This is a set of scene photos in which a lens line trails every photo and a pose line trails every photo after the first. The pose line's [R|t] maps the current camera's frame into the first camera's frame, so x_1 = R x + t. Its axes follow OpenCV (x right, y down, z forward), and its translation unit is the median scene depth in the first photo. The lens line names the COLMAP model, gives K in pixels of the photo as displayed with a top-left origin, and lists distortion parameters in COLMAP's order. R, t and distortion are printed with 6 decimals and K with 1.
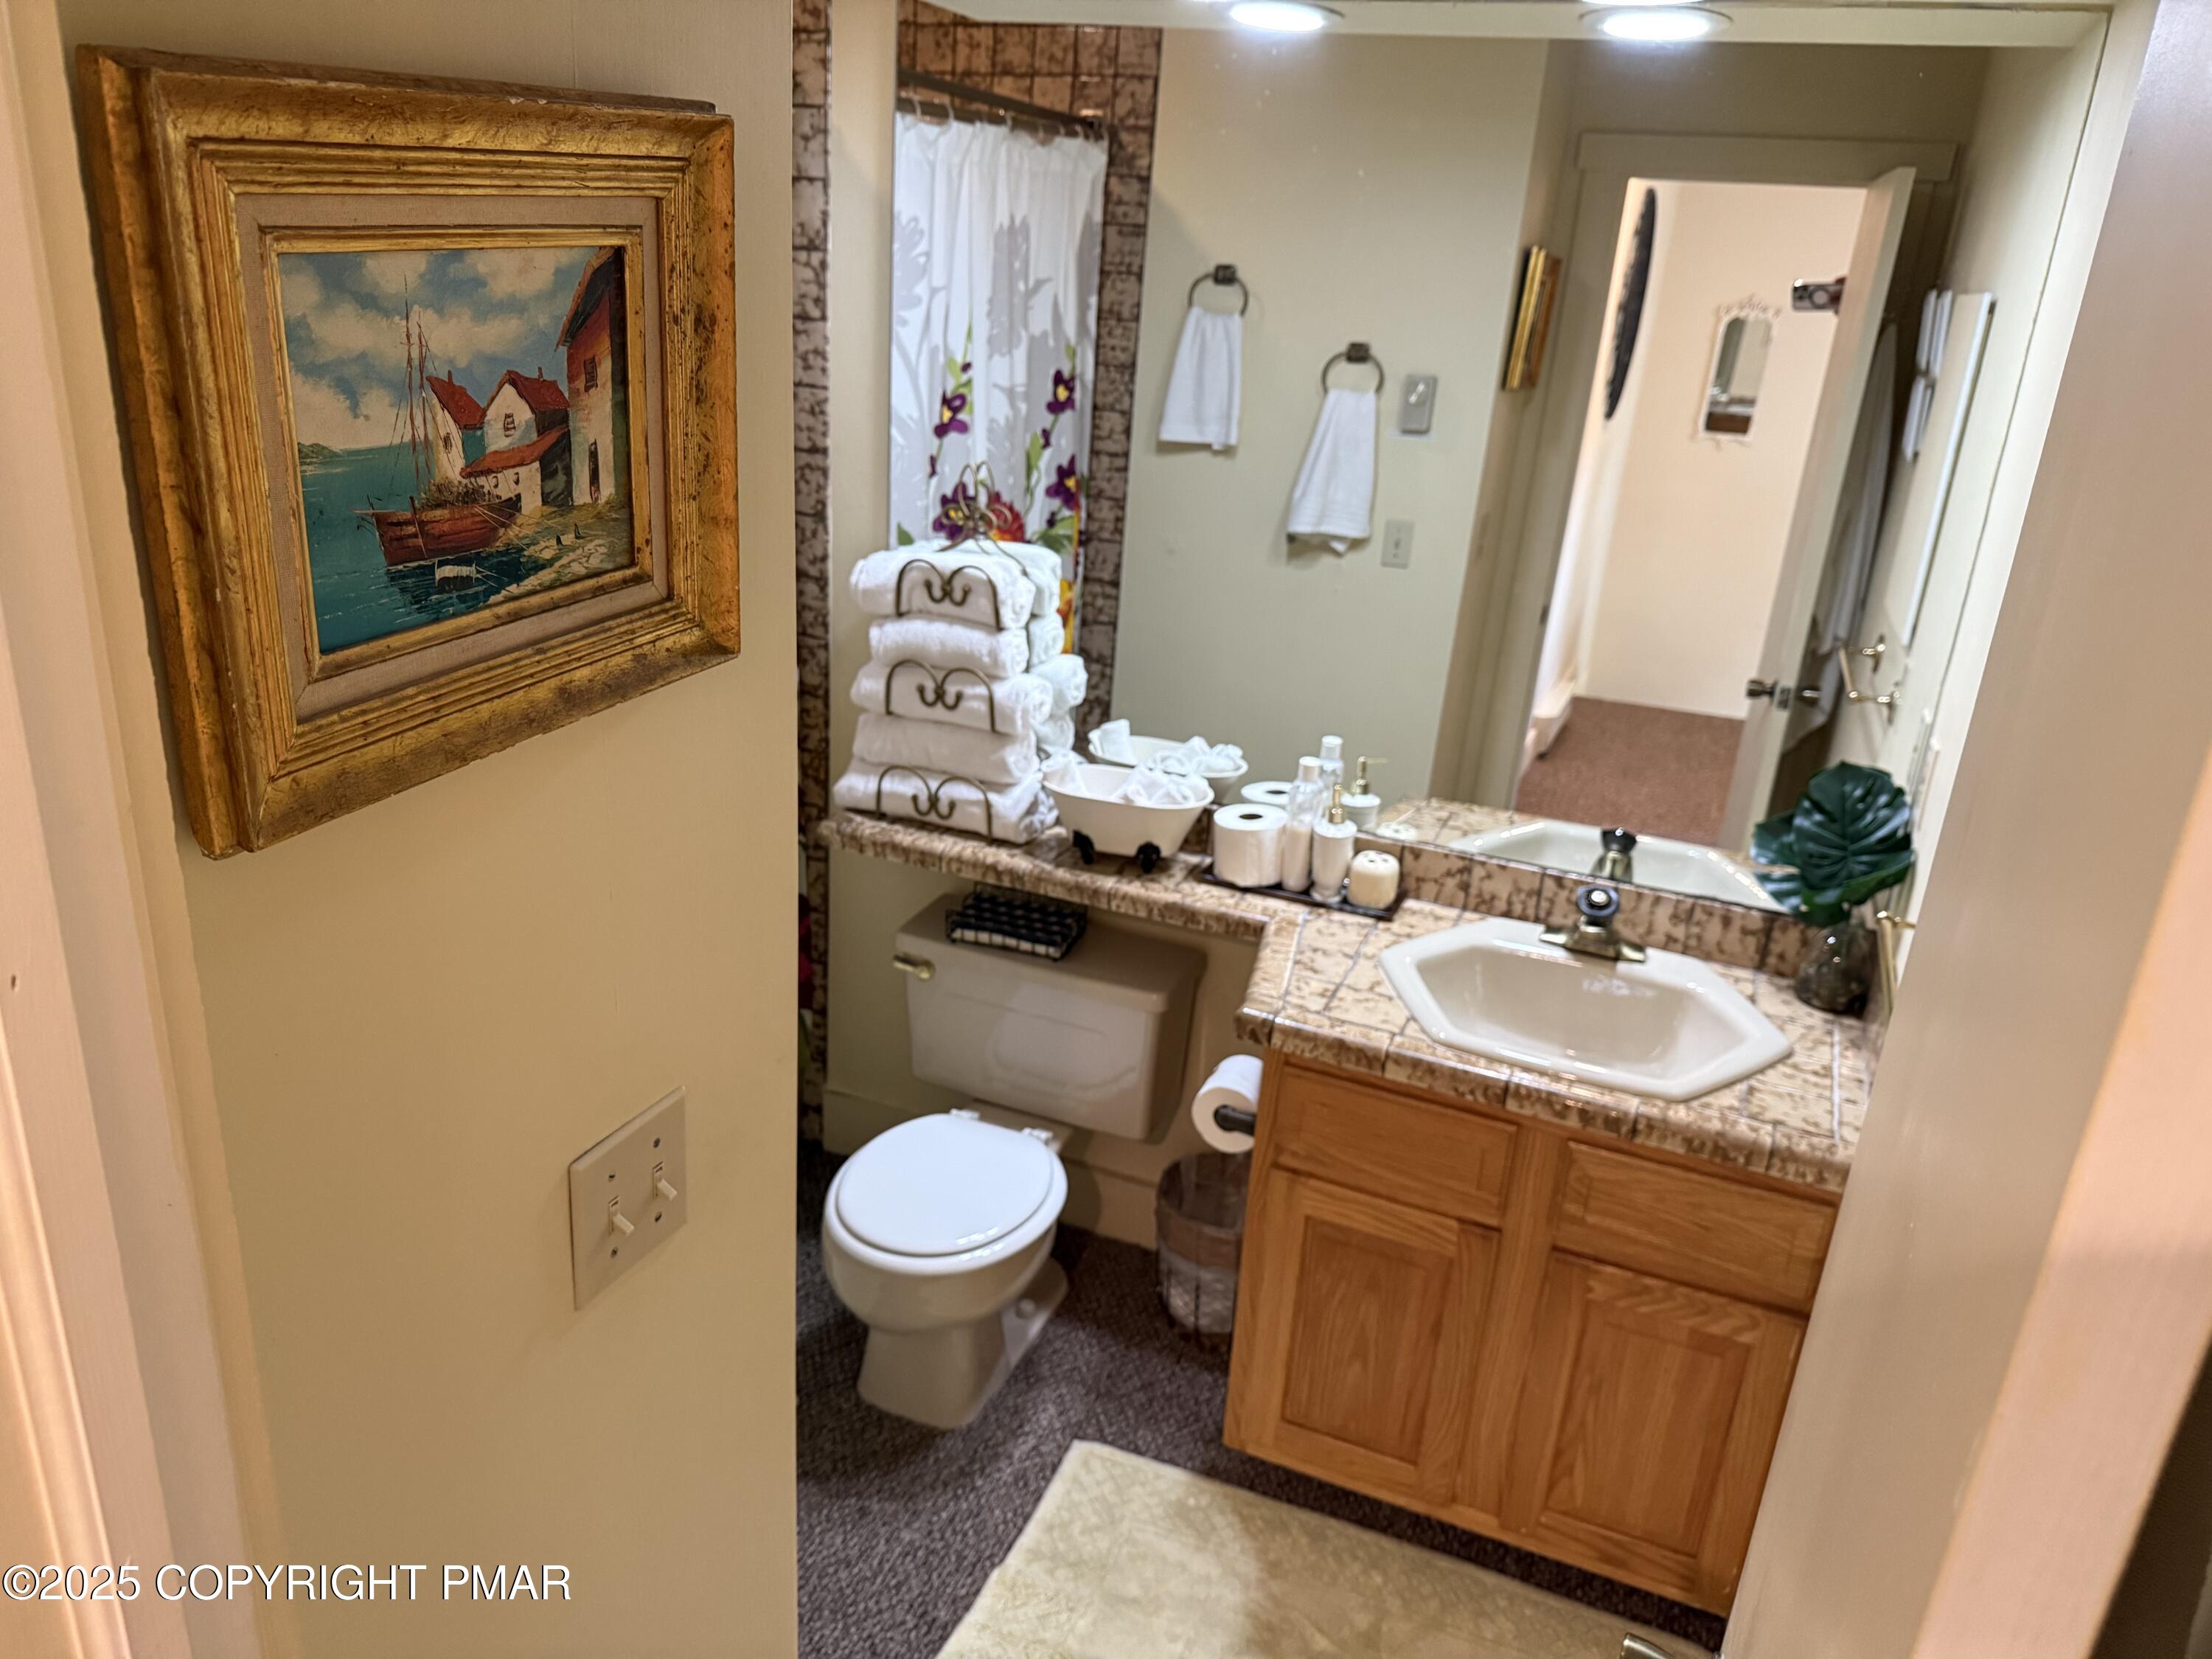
lens RADIAL K [[1574.3, 0, 1106.0], [0, 1574.3, 829.5], [0, 0, 1]] dist [0.133562, -0.235110]
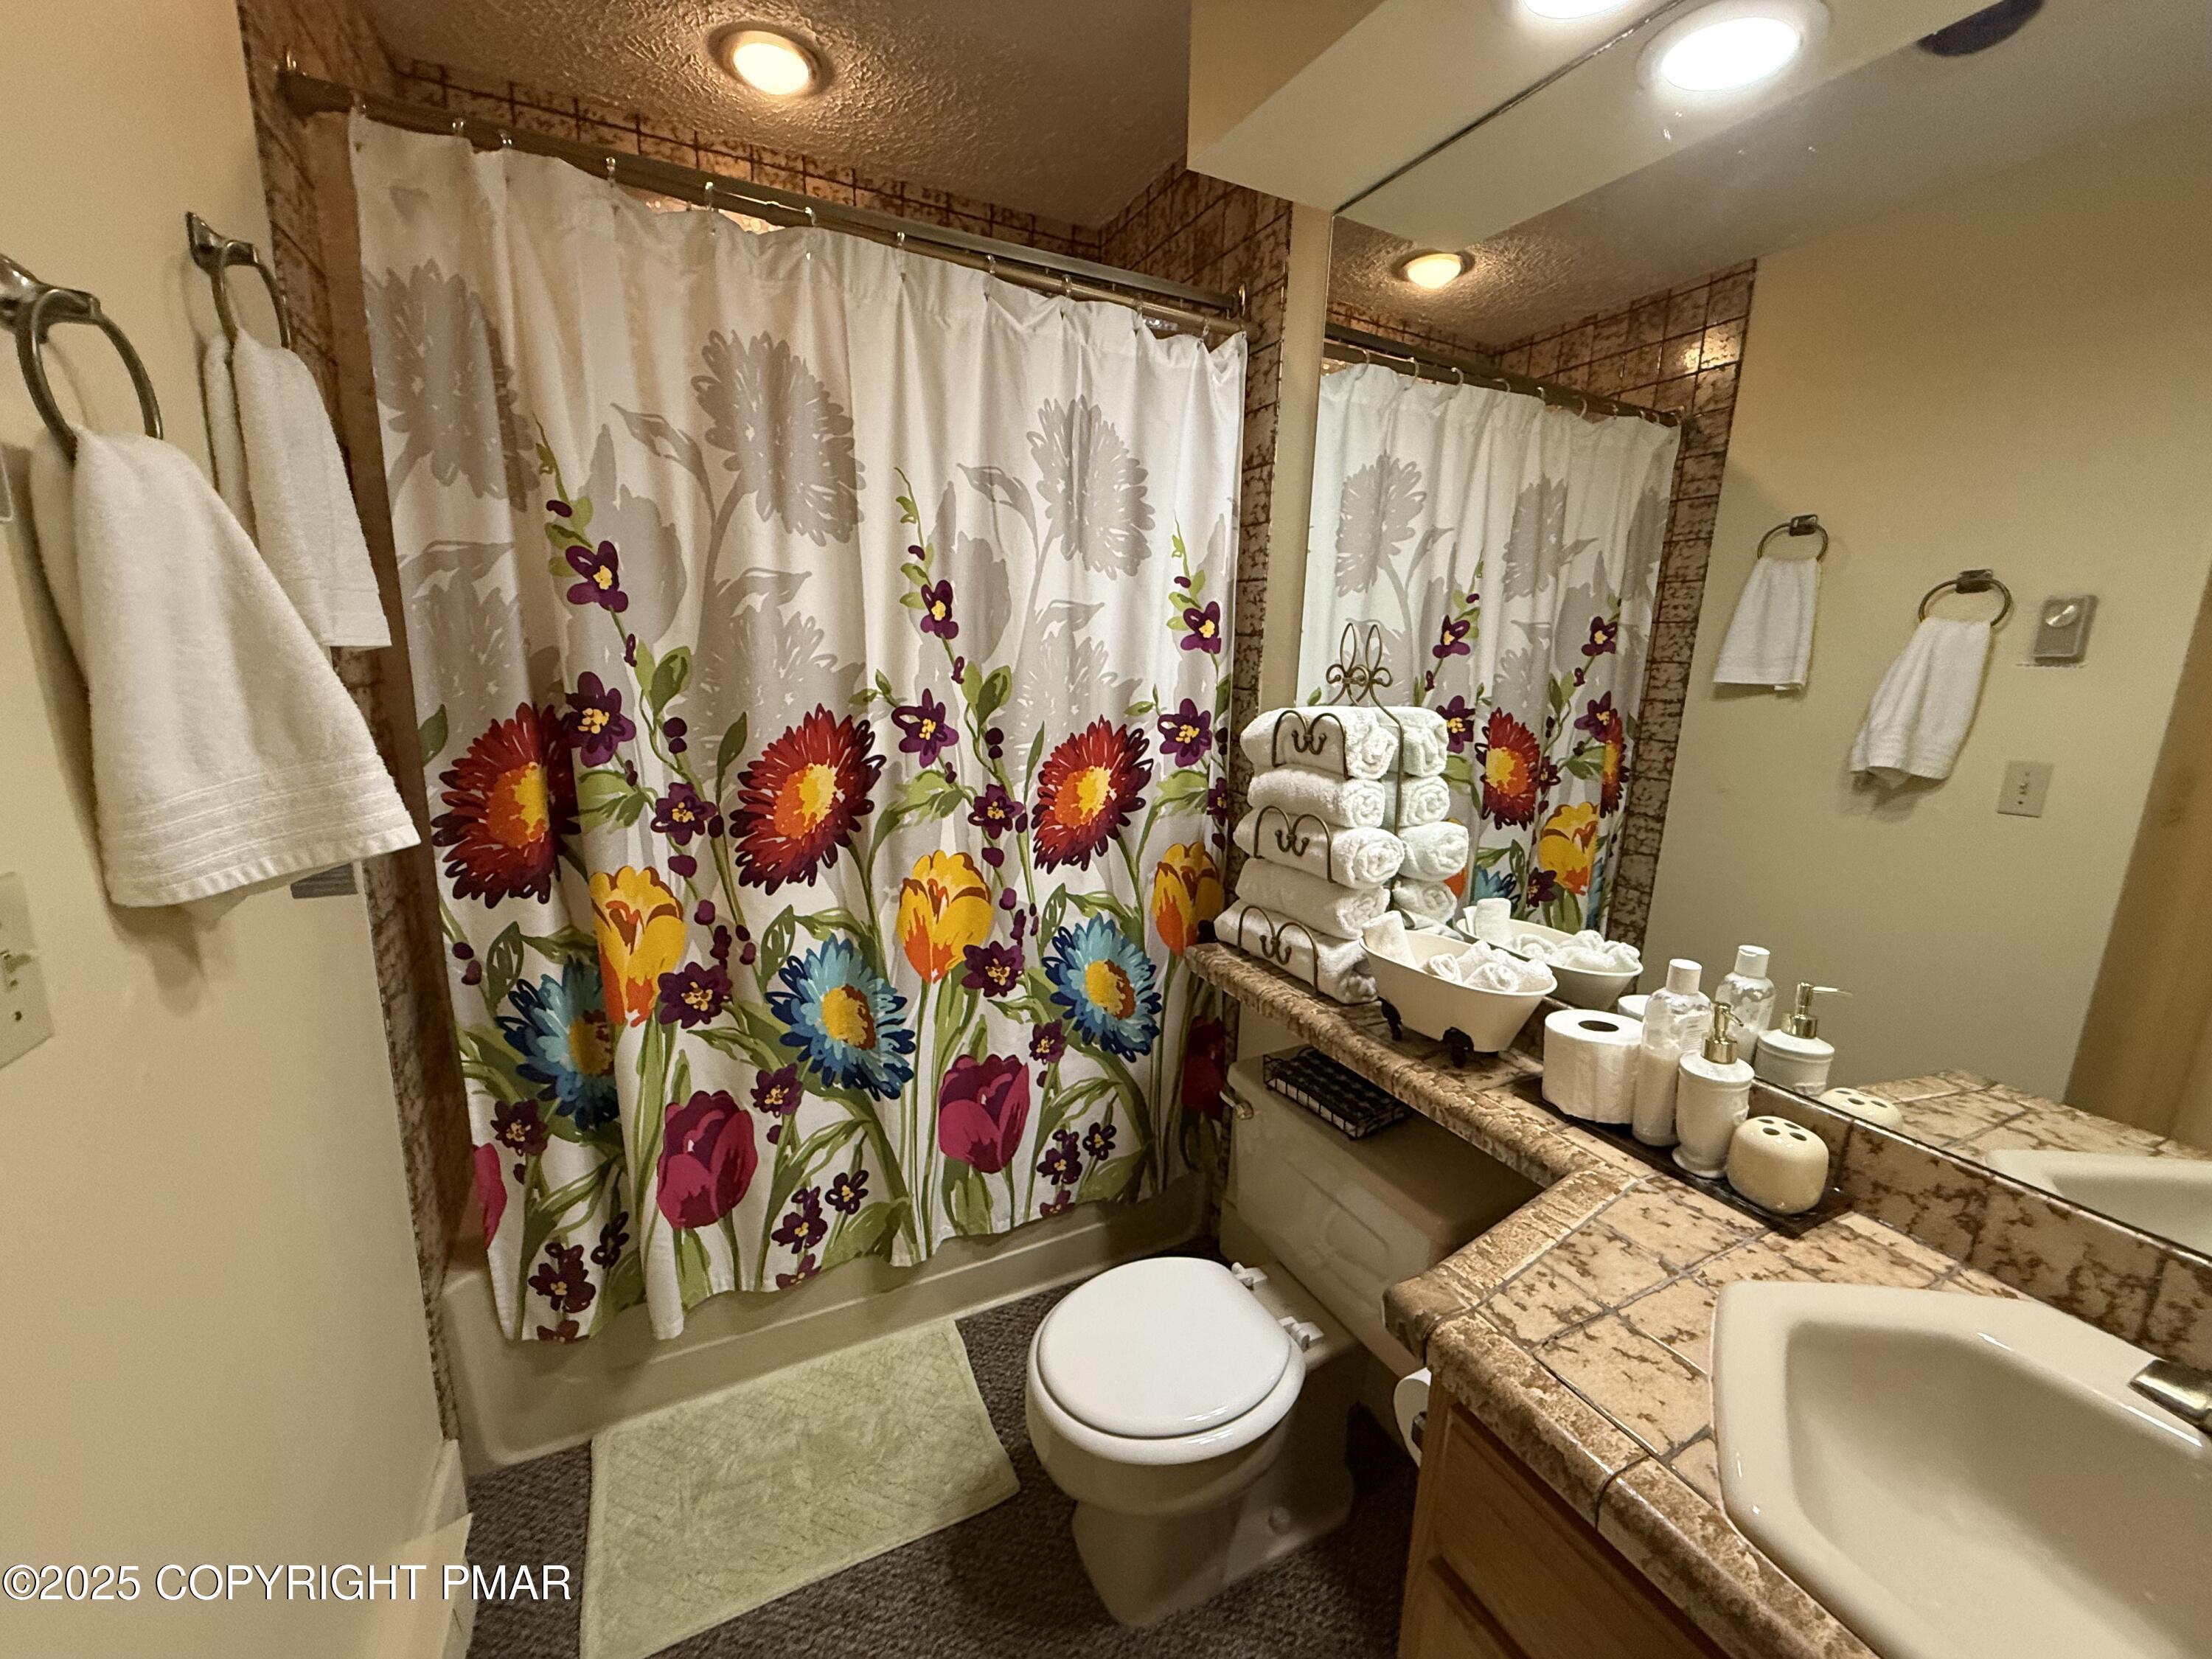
lens RADIAL K [[884.7, 0, 1106.0], [0, 884.7, 829.5], [0, 0, 1]] dist [0.002351, -0.000981]
pose [[0.756594, 0.086631, -0.648121, 0.173385], [-0.209118, 0.971187, -0.114303, -0.001607], [0.619545, 0.222015, 0.752910, 0.489030]]
